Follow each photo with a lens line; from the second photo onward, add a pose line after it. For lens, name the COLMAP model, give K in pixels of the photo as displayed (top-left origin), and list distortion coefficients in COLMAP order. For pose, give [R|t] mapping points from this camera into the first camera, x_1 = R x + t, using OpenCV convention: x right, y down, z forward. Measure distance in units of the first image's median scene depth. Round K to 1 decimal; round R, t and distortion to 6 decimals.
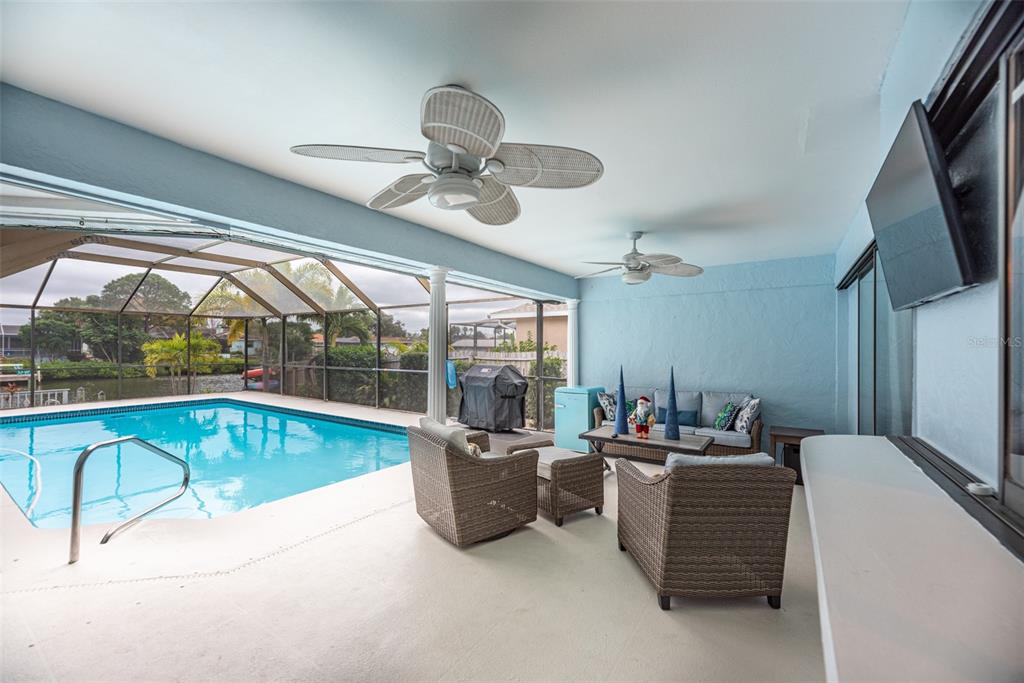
lens RADIAL K [[414.0, 0, 510.5], [0, 414.0, 347.2], [0, 0, 1]] dist [0.000985, 0.000099]
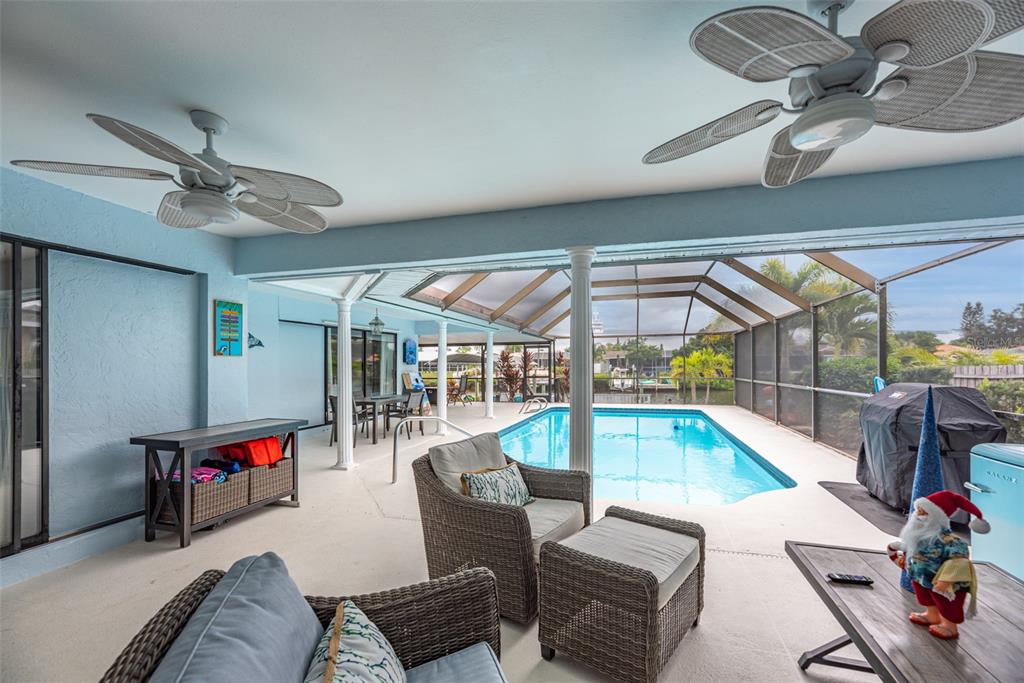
lens RADIAL K [[423.4, 0, 533.0], [0, 423.4, 361.0], [0, 0, 1]] dist [0.000558, 0.000092]
pose [[0.330158, -0.015711, -0.943795, 0.045083], [0.008556, 0.999870, -0.013651, 0.002229], [0.943887, -0.003568, 0.330250, 0.054442]]
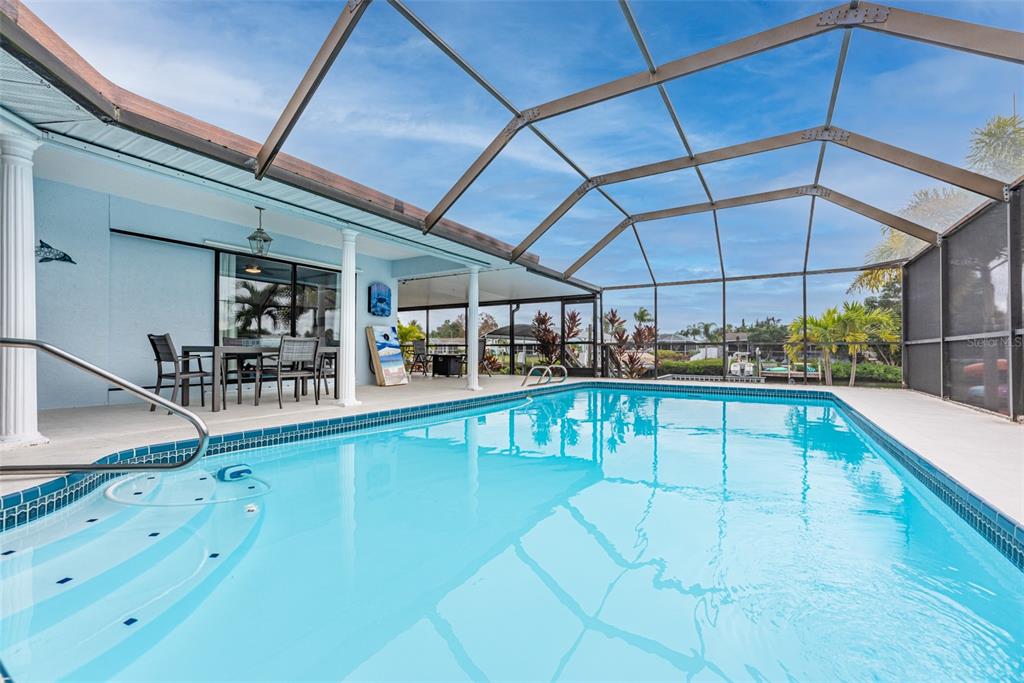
lens RADIAL K [[426.0, 0, 512.0], [0, 426.0, 341.5], [0, 0, 1]] dist [-0.000914, -0.000014]
pose [[0.029201, -0.027294, -0.999201, -0.015867], [-0.004678, 0.999612, -0.027442, 0.015572], [0.999563, 0.005475, 0.029062, 0.117127]]
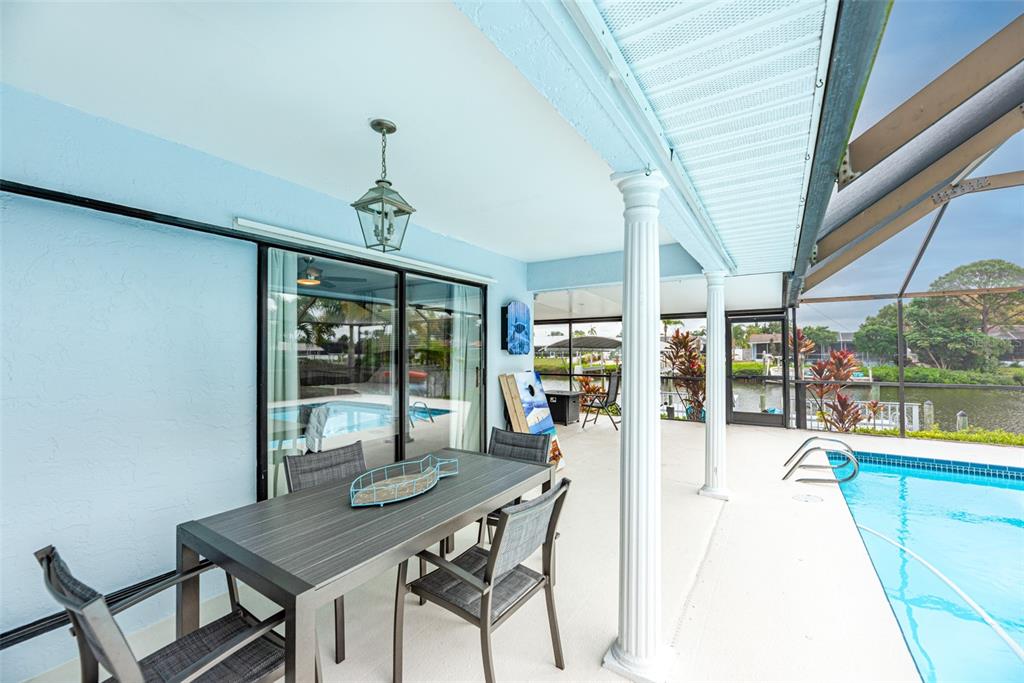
lens RADIAL K [[414.0, 0, 510.5], [0, 414.0, 347.2], [0, 0, 1]] dist [0.000985, 0.000099]
pose [[0.016078, -0.013511, -0.999779, -0.089998], [0.002760, 0.999905, -0.013468, -0.000037], [0.999867, -0.002543, 0.016114, 0.064134]]
